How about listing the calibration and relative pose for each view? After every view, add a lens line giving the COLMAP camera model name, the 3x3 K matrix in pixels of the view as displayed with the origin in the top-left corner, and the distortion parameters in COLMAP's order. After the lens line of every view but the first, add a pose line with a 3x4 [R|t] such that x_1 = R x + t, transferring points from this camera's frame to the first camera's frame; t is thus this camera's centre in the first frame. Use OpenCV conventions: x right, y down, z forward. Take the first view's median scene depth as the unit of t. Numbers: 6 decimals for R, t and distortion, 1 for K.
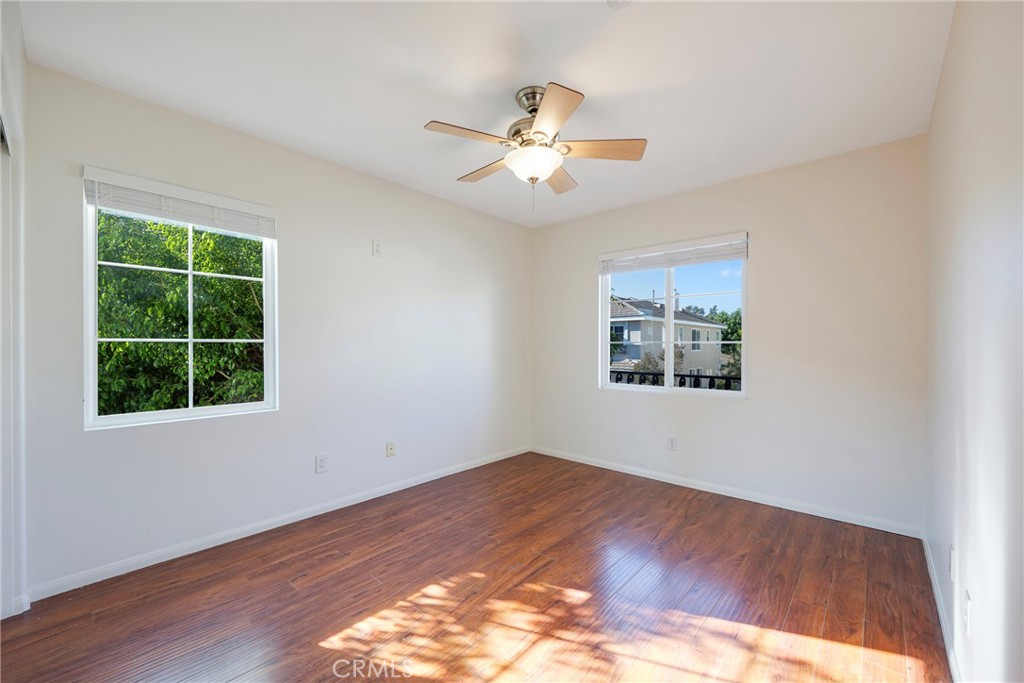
lens RADIAL K [[408.4, 0, 508.1], [0, 408.4, 347.2], [0, 0, 1]] dist [0.001747, 0.000219]
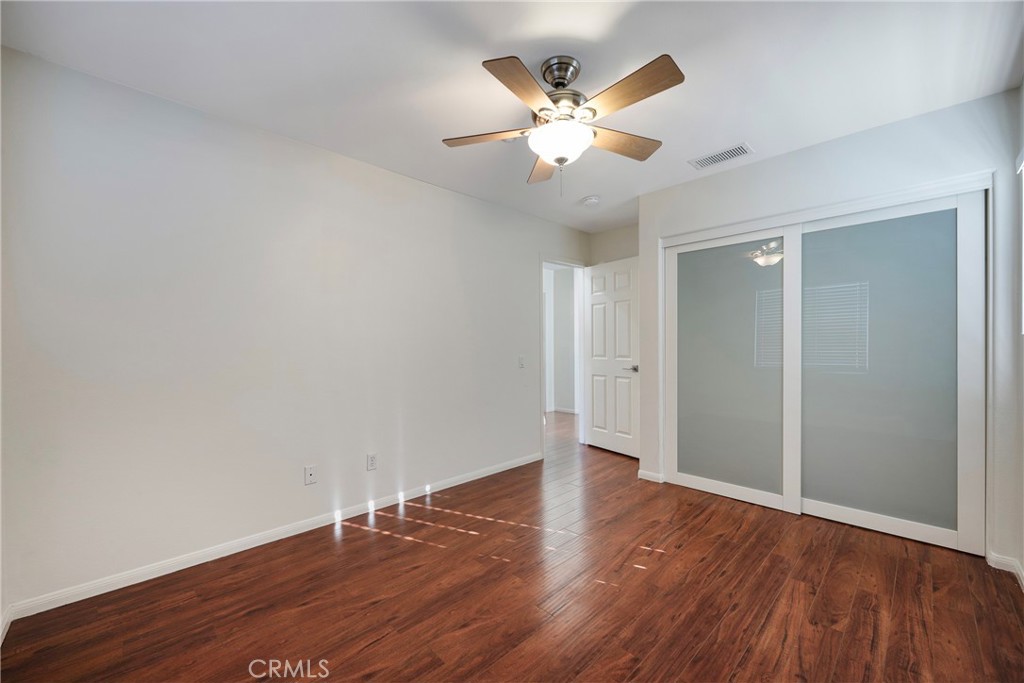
lens RADIAL K [[408.4, 0, 508.1], [0, 408.4, 347.2], [0, 0, 1]] dist [0.001747, 0.000219]
pose [[-0.998139, 0.004302, 0.060836, 0.116363], [0.004719, 0.999966, 0.006713, -0.005221], [-0.060805, 0.006987, -0.998125, 1.792377]]
